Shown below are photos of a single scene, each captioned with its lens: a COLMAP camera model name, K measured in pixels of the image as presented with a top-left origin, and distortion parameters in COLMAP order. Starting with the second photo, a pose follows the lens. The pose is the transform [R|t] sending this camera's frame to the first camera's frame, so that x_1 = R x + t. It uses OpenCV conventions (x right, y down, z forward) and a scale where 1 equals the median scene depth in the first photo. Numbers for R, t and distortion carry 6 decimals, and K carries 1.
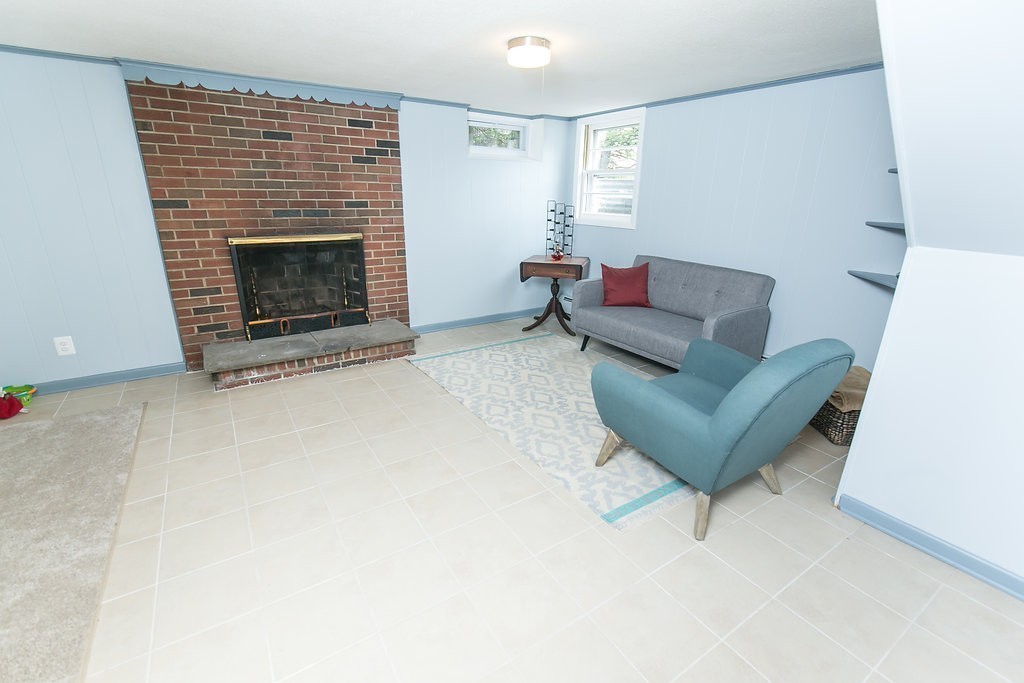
lens RADIAL K [[458.9, 0, 512.8], [0, 458.9, 341.2], [0, 0, 1]] dist [-0.002173, -0.000885]
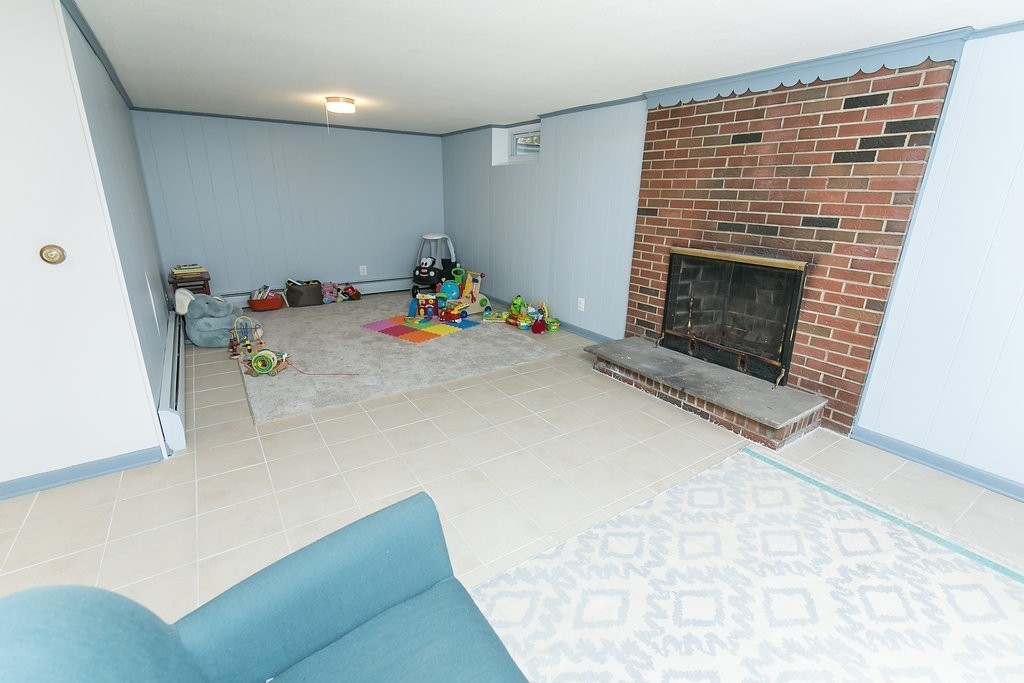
lens RADIAL K [[458.9, 0, 512.8], [0, 458.9, 340.5], [0, 0, 1]] dist [-0.002173, -0.000885]
pose [[0.011353, 0.290952, -0.956670, 0.407402], [-0.328074, 0.904855, 0.271301, -0.187987], [0.944584, 0.310779, 0.105726, 0.594034]]
